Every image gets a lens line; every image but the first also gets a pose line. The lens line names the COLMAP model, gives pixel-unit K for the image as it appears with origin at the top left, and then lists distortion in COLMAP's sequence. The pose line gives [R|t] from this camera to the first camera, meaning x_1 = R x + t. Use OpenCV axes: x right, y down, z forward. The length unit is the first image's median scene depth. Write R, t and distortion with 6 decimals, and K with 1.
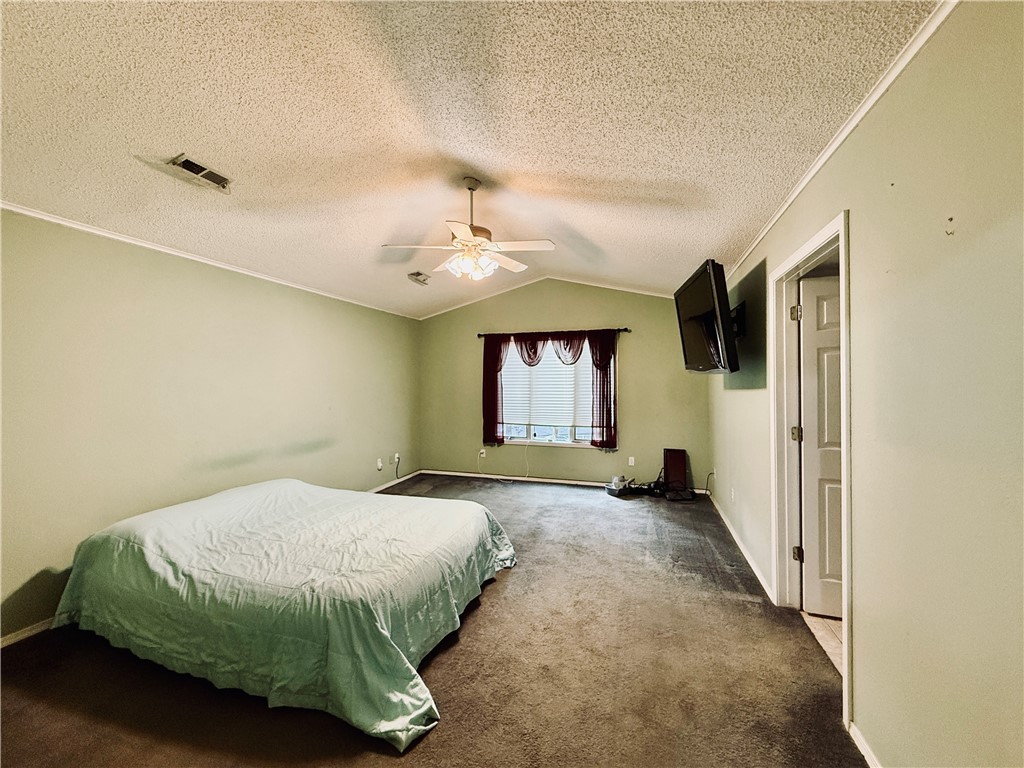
lens RADIAL K [[411.1, 0, 513.2], [0, 411.1, 377.4], [0, 0, 1]] dist [-0.000552, -0.000150]
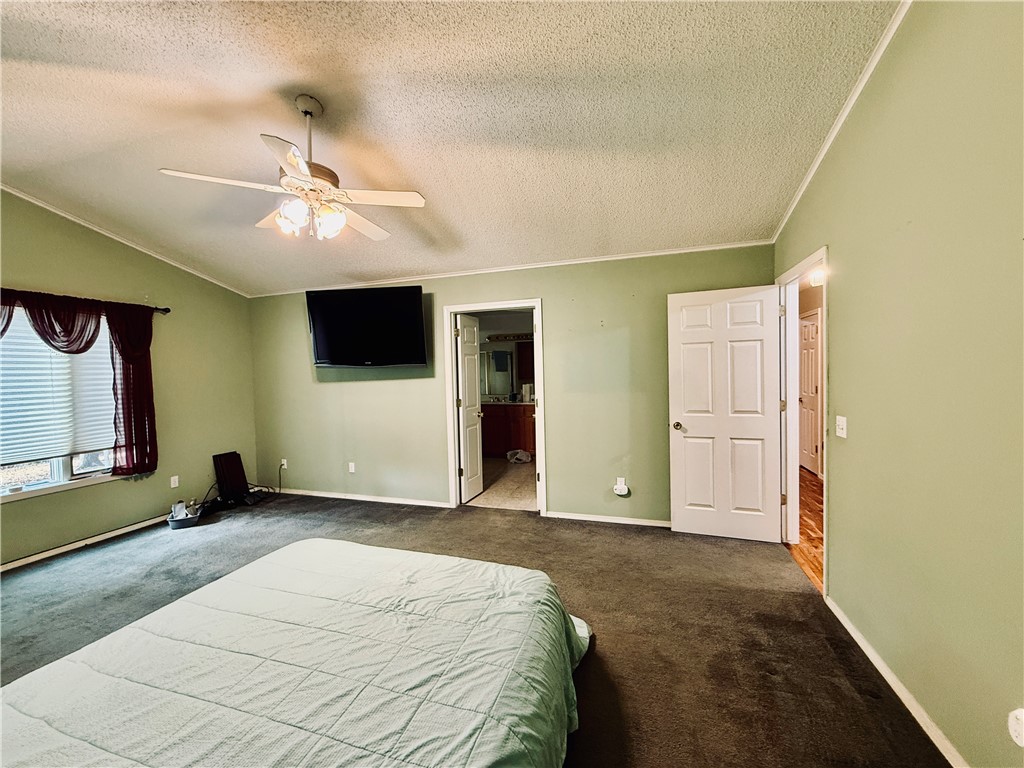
lens RADIAL K [[405.6, 0, 512.4], [0, 405.6, 382.9], [0, 0, 1]] dist [-0.002111, -0.000298]
pose [[0.003281, -0.023359, 0.999722, -0.583906], [0.011744, 0.999659, 0.023319, 0.009558], [-0.999926, 0.011664, 0.003554, 0.450885]]
